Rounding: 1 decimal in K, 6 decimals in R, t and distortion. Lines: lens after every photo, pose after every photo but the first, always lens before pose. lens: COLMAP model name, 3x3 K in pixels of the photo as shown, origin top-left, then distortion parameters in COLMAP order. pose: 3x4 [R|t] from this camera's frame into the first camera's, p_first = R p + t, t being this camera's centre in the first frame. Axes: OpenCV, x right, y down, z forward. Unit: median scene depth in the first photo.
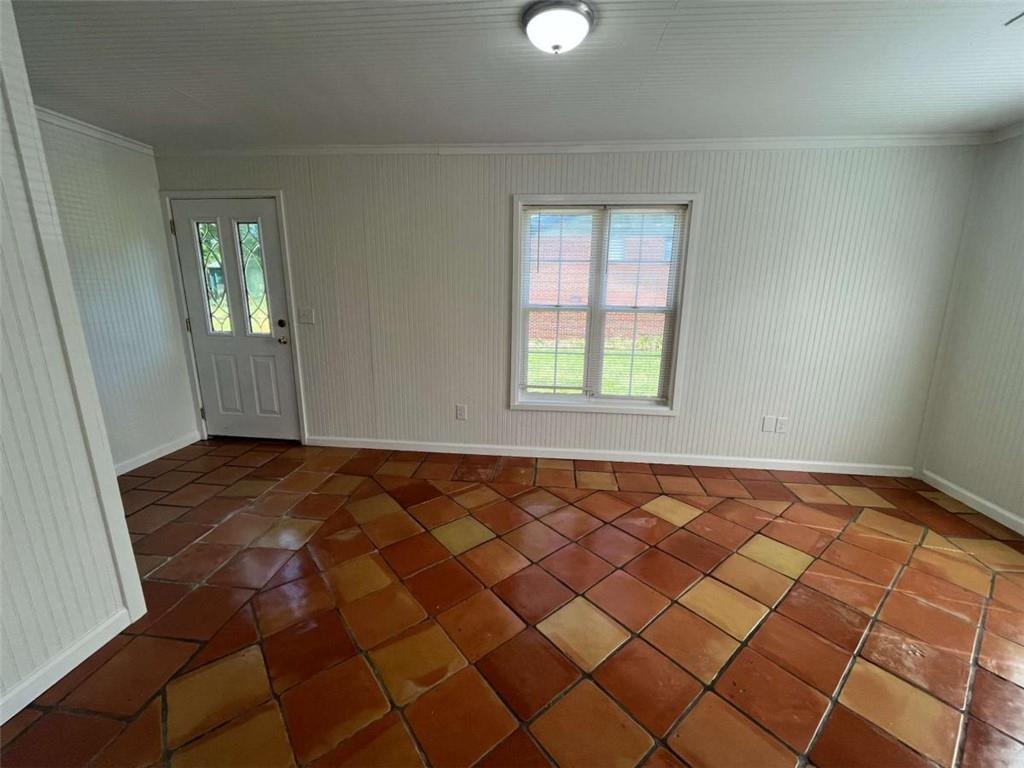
lens RADIAL K [[422.2, 0, 508.4], [0, 422.2, 384.4], [0, 0, 1]] dist [-0.001529, -0.000056]
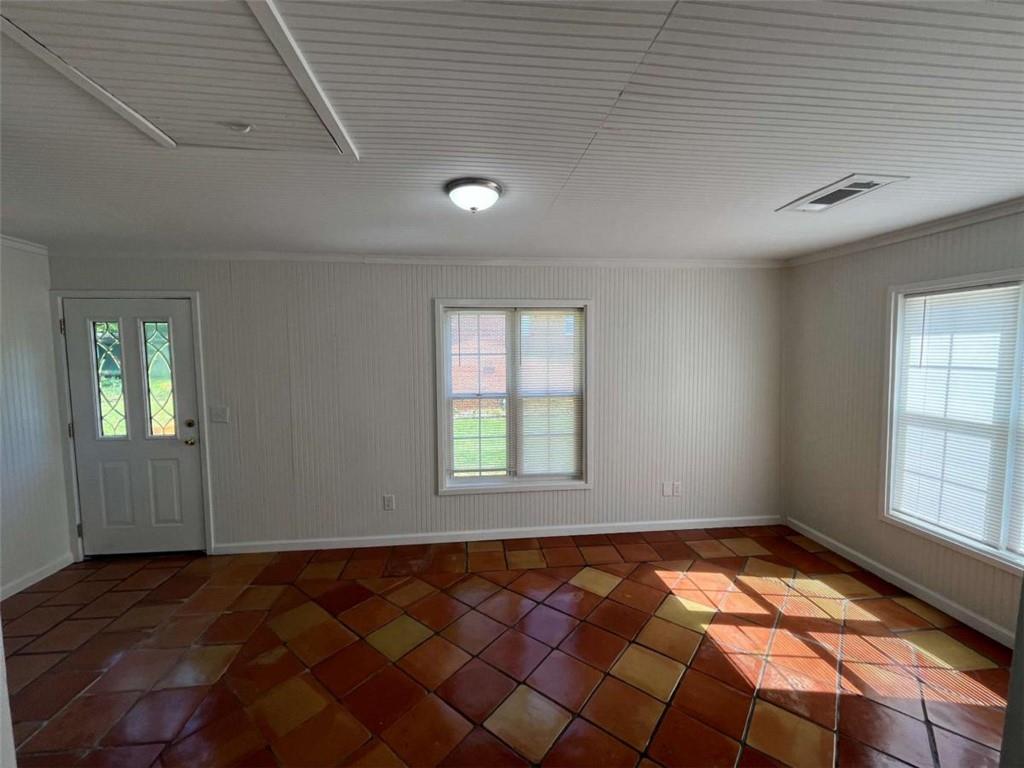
lens RADIAL K [[424.9, 0, 509.6], [0, 424.9, 380.0], [0, 0, 1]] dist [-0.001368, -0.000088]
pose [[0.978097, -0.034747, 0.205230, -0.032502], [0.067358, 0.985753, -0.154122, -0.052864], [-0.196951, 0.164571, 0.966502, -0.087902]]
